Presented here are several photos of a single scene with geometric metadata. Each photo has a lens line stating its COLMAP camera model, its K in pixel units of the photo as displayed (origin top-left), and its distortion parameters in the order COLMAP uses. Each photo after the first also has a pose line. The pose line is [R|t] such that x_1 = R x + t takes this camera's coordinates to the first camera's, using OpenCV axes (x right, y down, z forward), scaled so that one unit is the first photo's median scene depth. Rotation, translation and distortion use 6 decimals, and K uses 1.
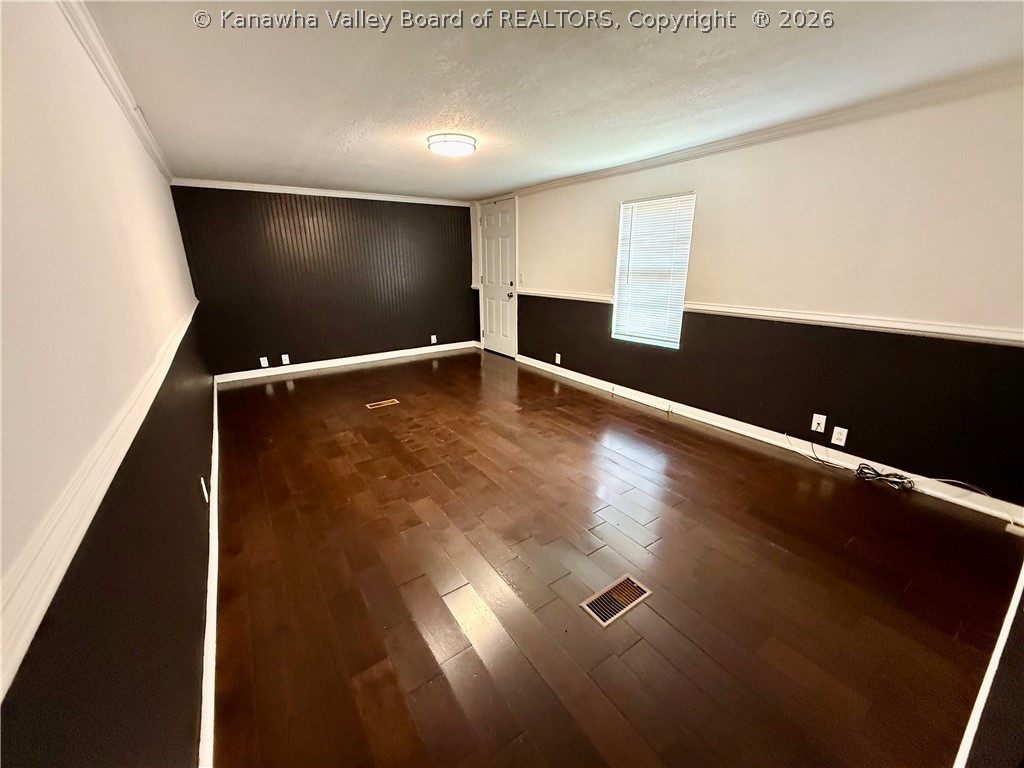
lens RADIAL K [[409.7, 0, 518.2], [0, 409.7, 384.3], [0, 0, 1]] dist [-0.001684, 0.000715]
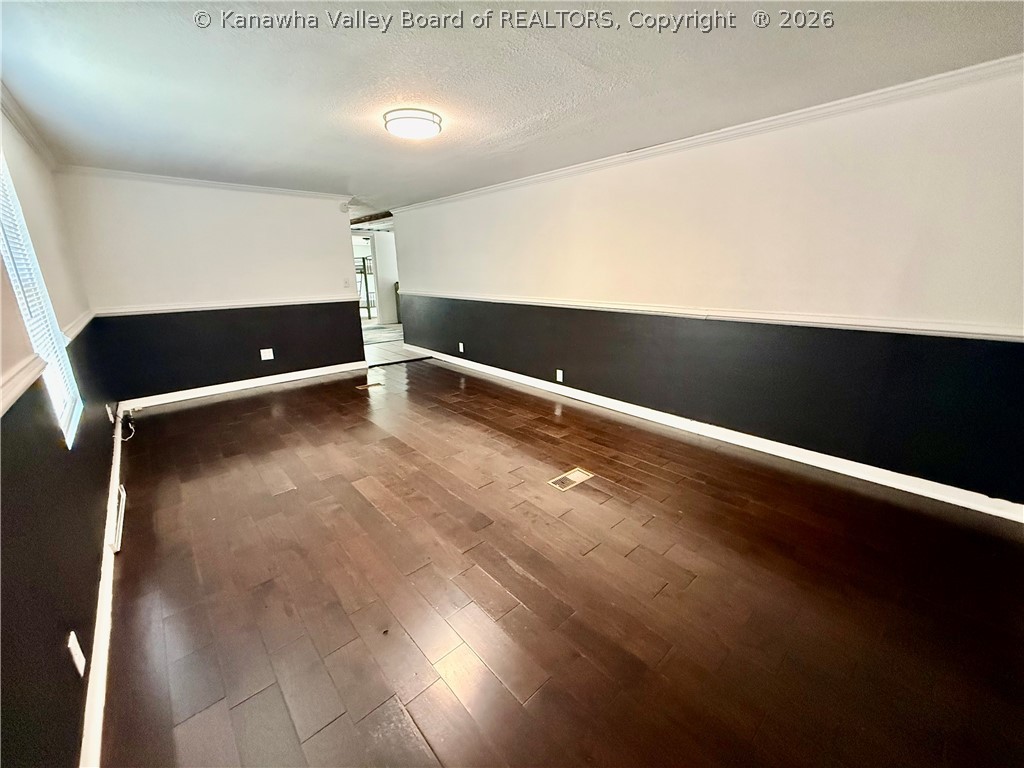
lens RADIAL K [[409.7, 0, 507.0], [0, 409.7, 384.2], [0, 0, 1]] dist [-0.001684, 0.000715]
pose [[0.992390, -0.044655, 0.114749, -0.104582], [0.045508, 0.998952, -0.004820, -0.045023], [-0.114414, 0.010006, 0.993383, 0.172883]]
